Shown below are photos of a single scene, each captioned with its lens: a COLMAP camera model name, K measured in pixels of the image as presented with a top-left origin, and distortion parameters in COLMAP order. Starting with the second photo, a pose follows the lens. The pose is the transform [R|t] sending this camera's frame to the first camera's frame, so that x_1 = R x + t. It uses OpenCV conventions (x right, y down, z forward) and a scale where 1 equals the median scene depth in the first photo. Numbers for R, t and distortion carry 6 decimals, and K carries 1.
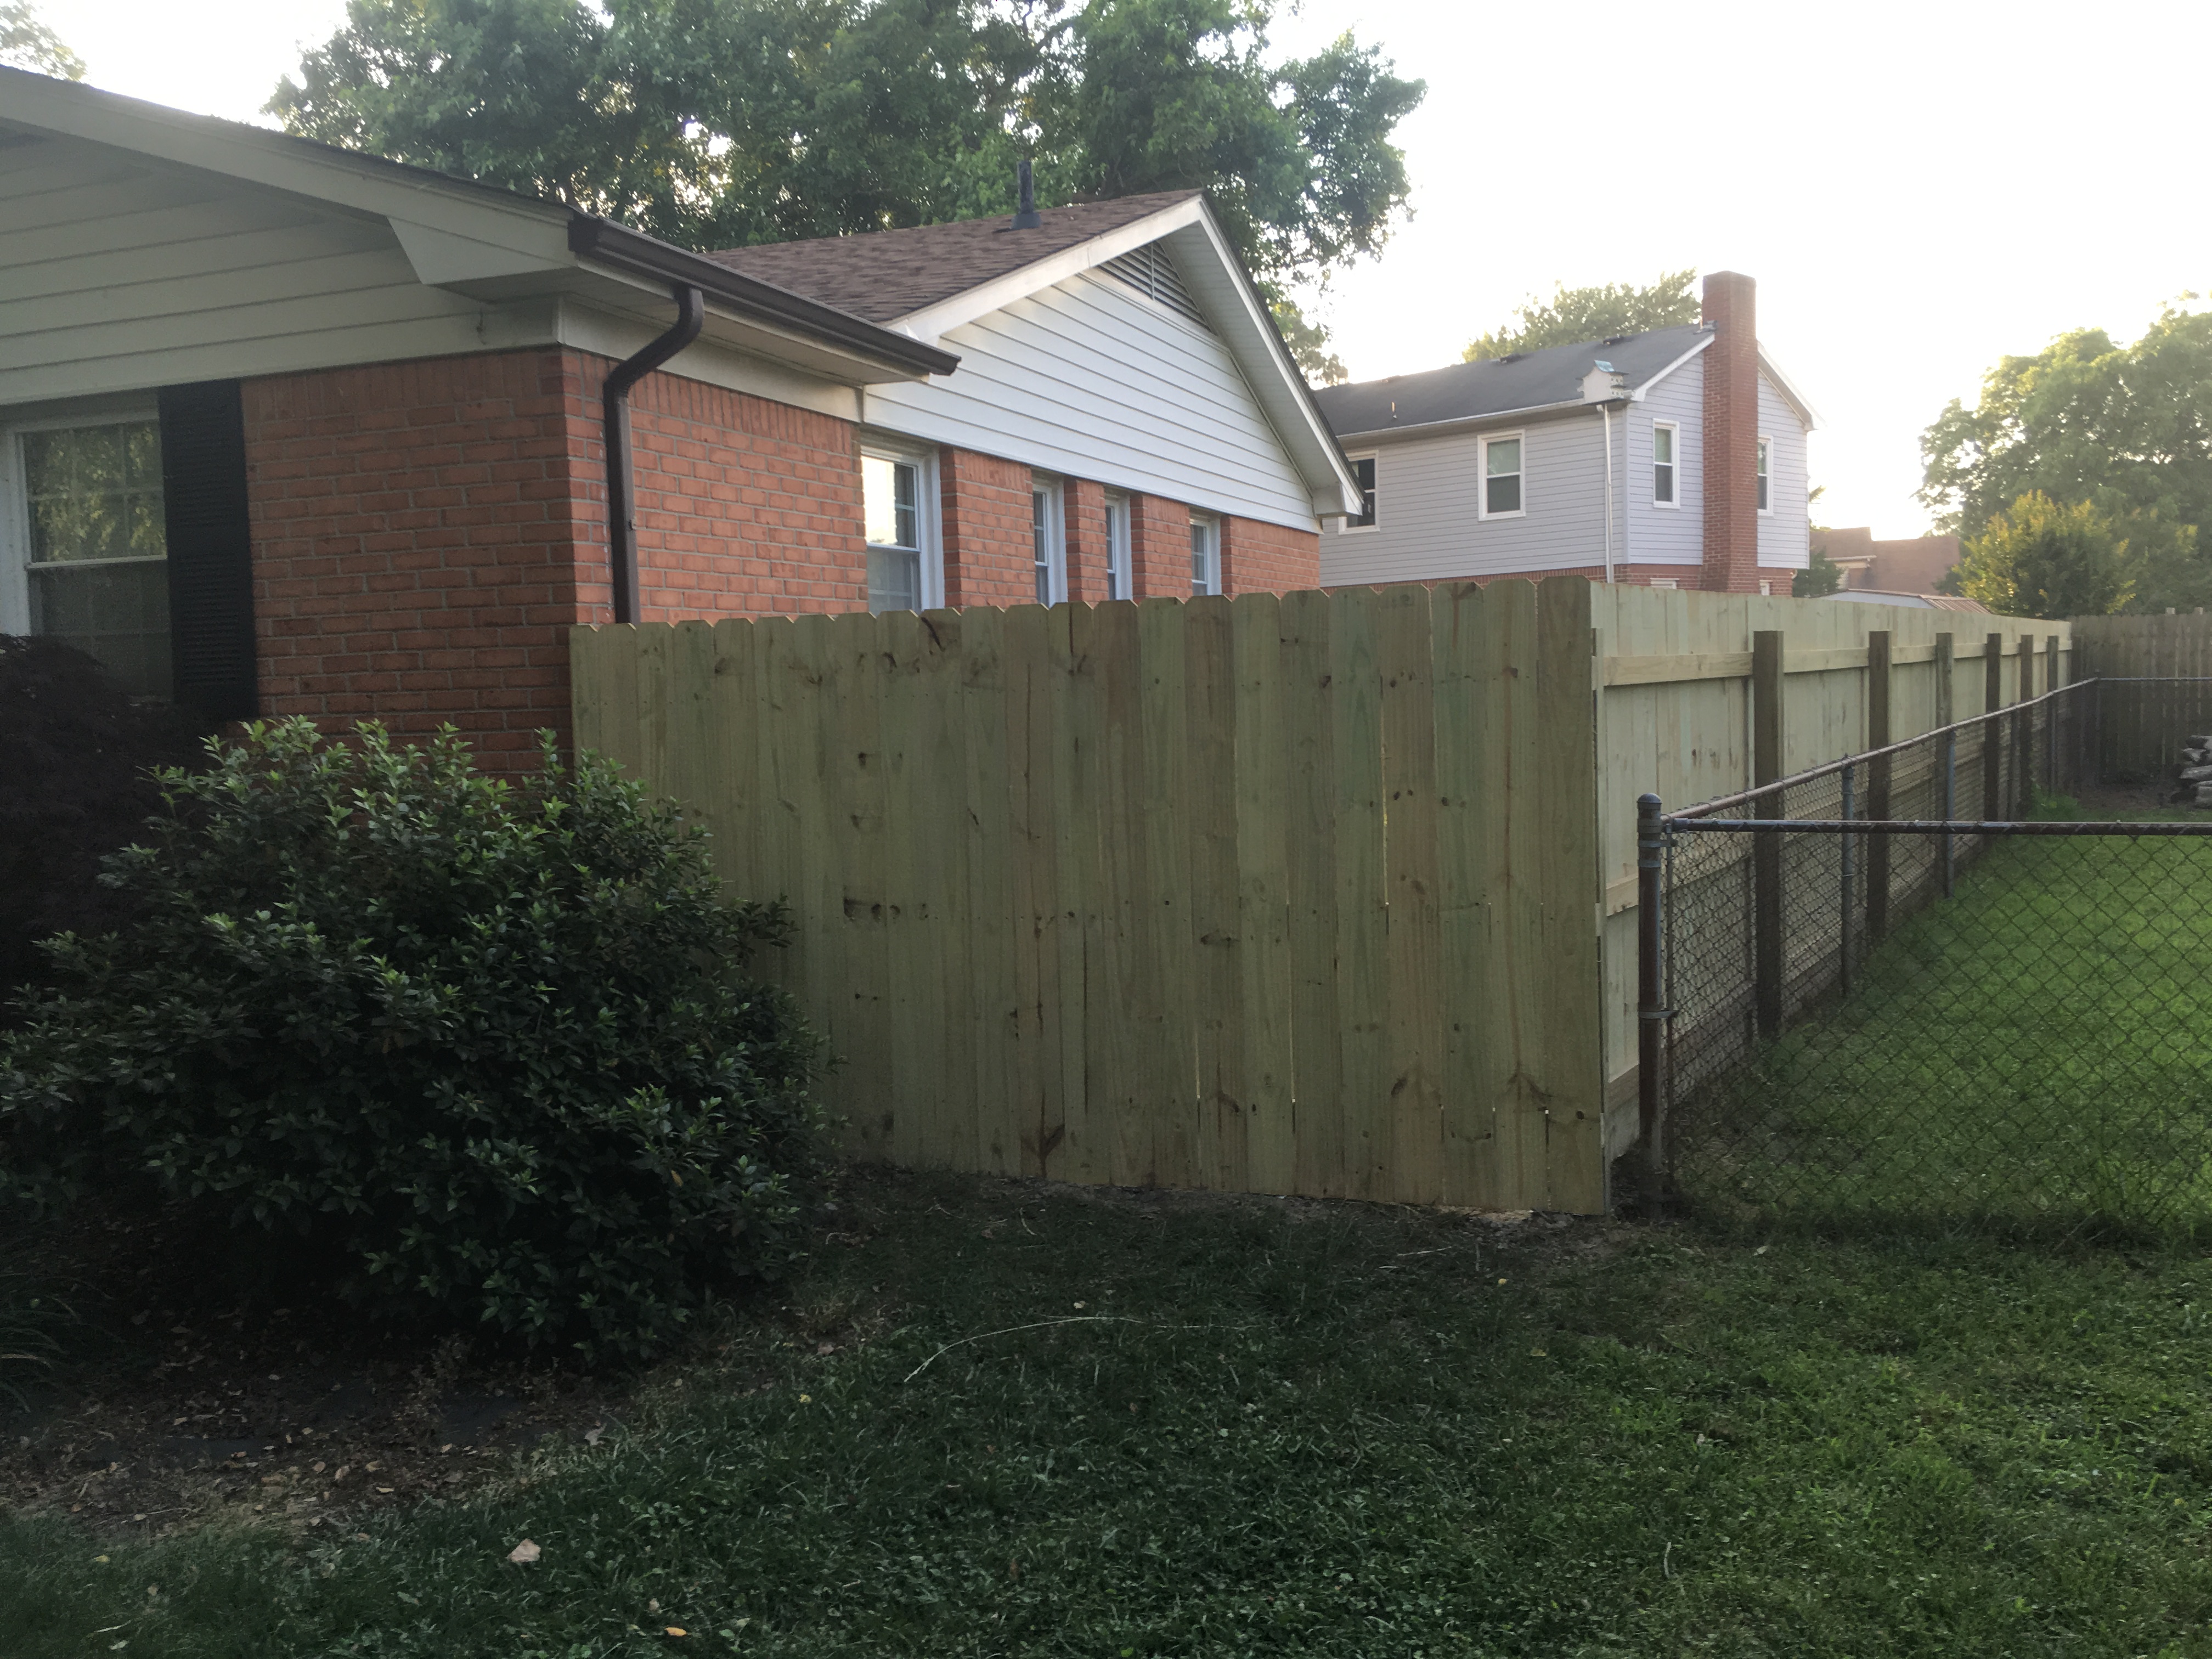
lens RADIAL K [[1920.4, 0, 1056.8], [0, 1920.4, 799.3], [0, 0, 1]] dist [0.135741, -0.193058]
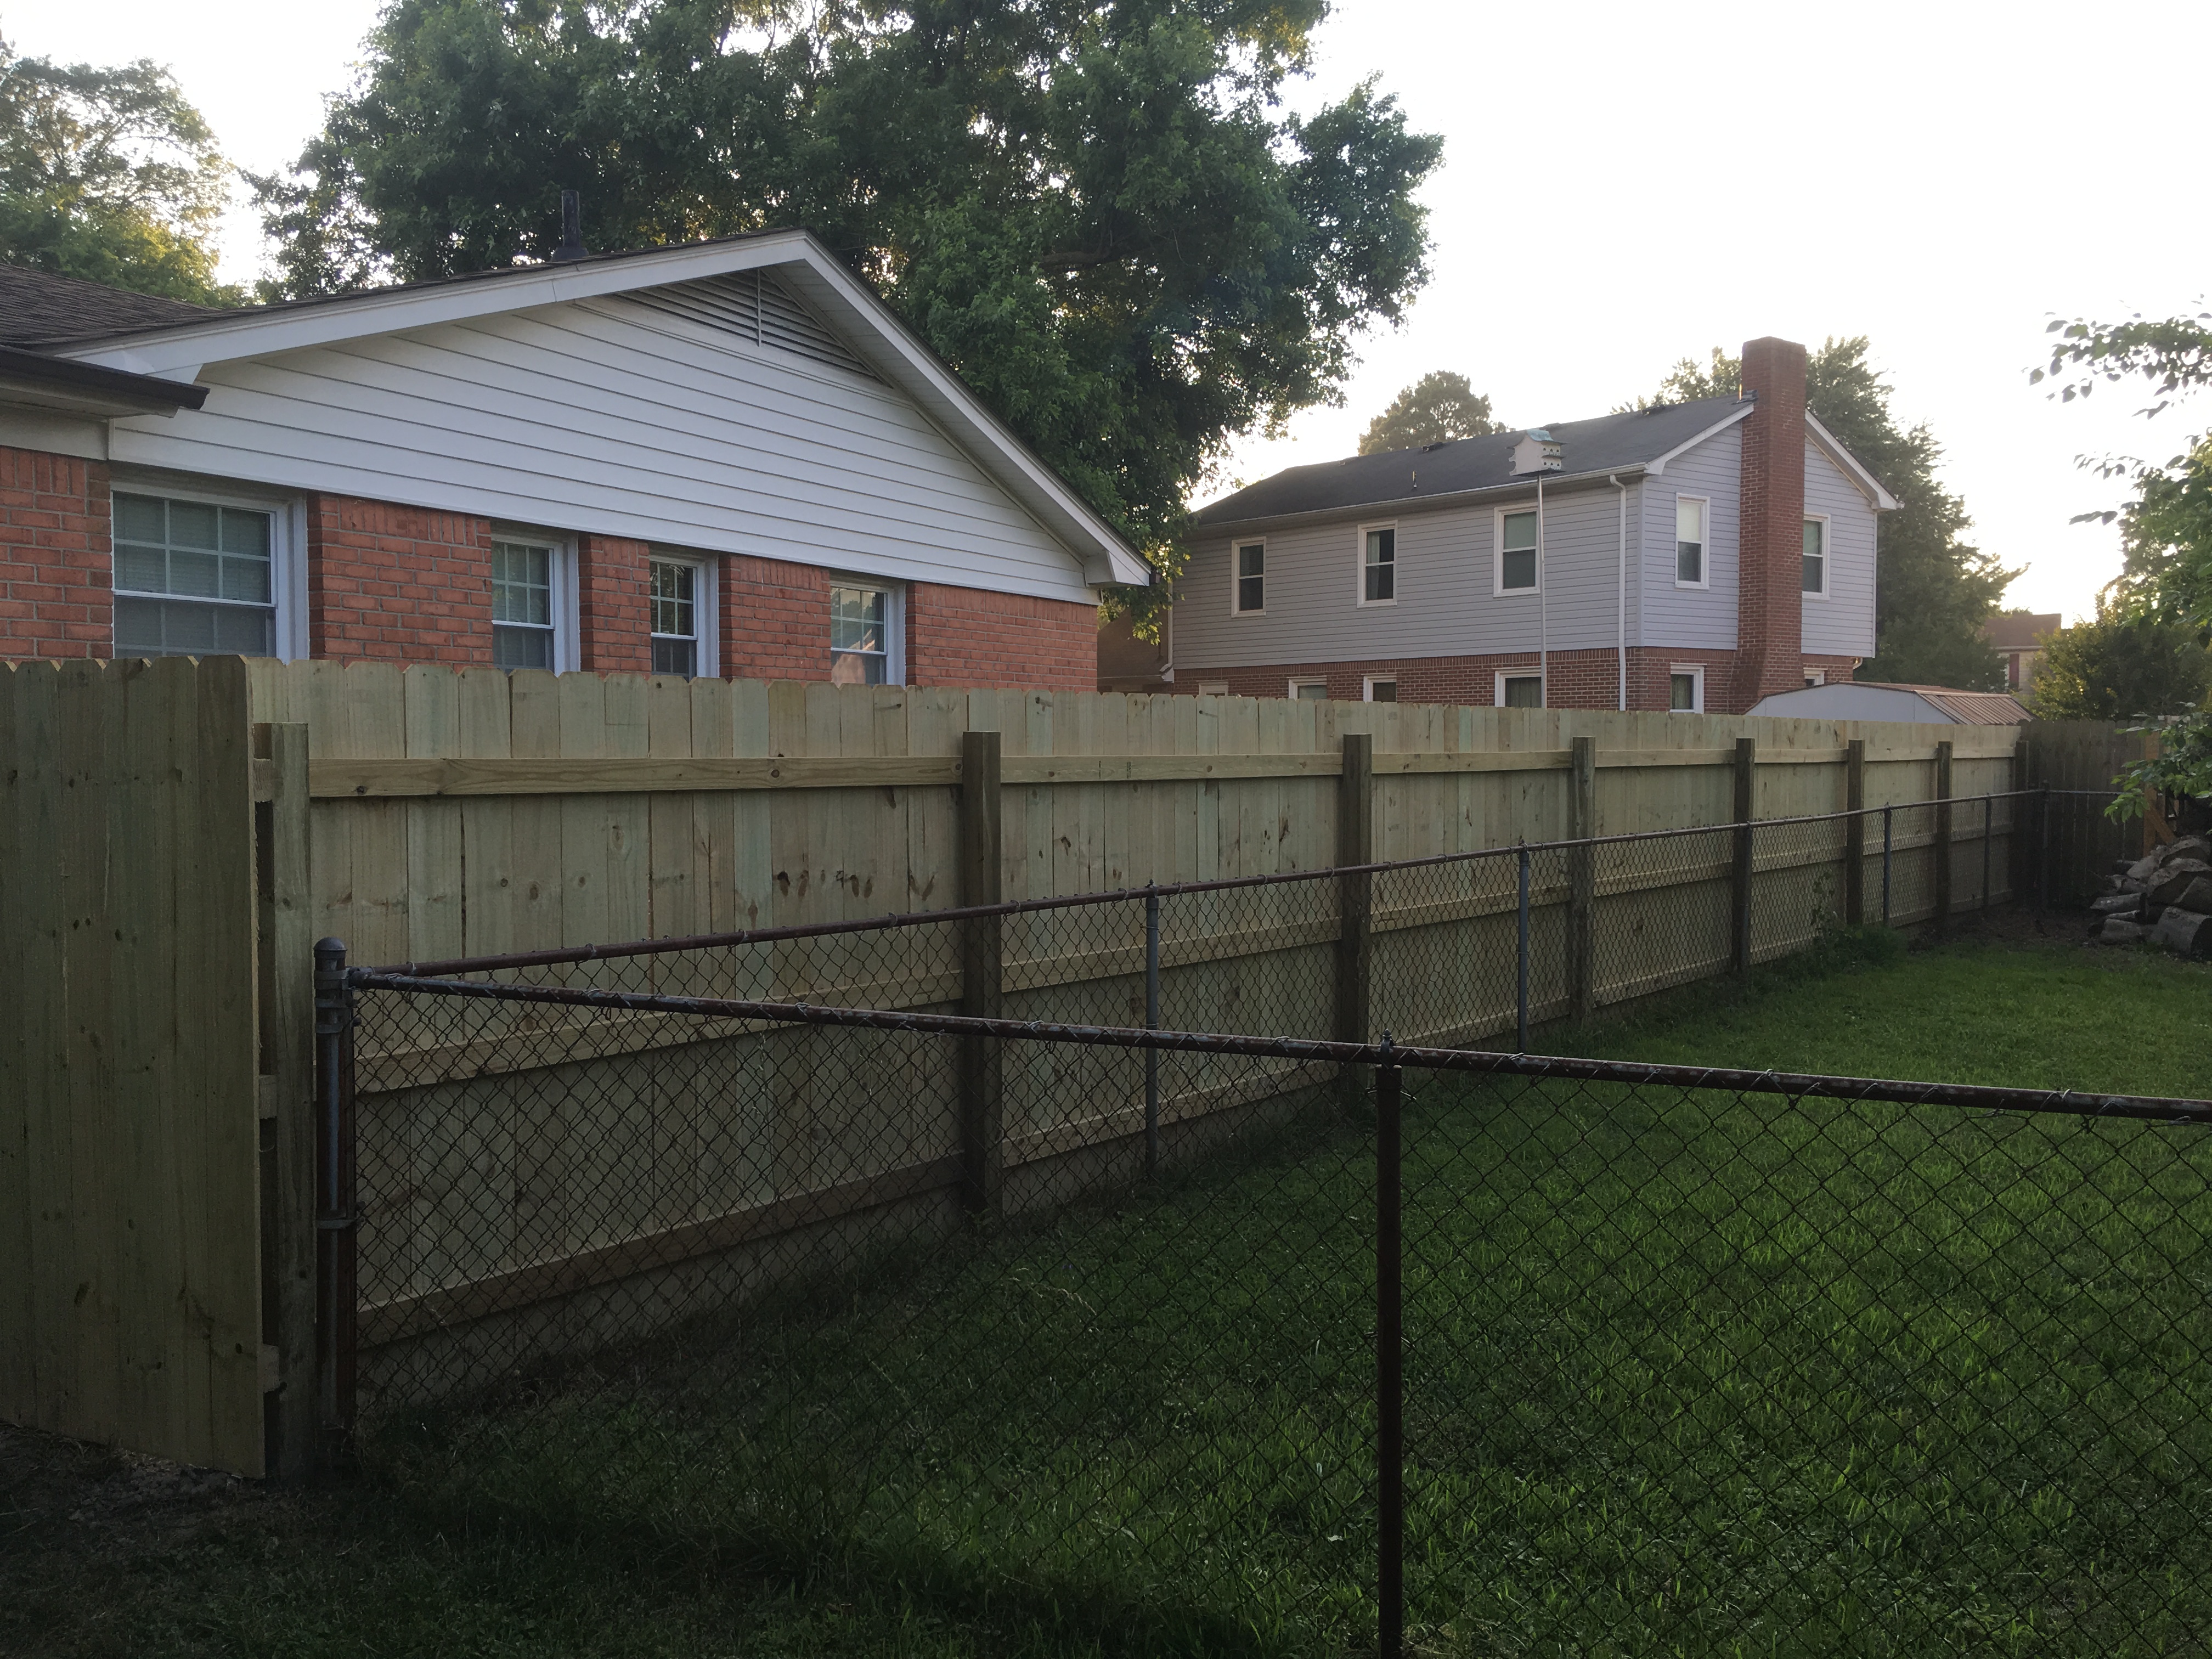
lens RADIAL K [[1920.4, 0, 1056.8], [0, 1920.4, 799.3], [0, 0, 1]] dist [0.135741, -0.193058]
pose [[0.993225, 0.035393, -0.110690, 0.128524], [-0.039048, 0.998756, -0.031024, -0.008540], [0.109454, 0.035136, 0.993371, 0.047408]]
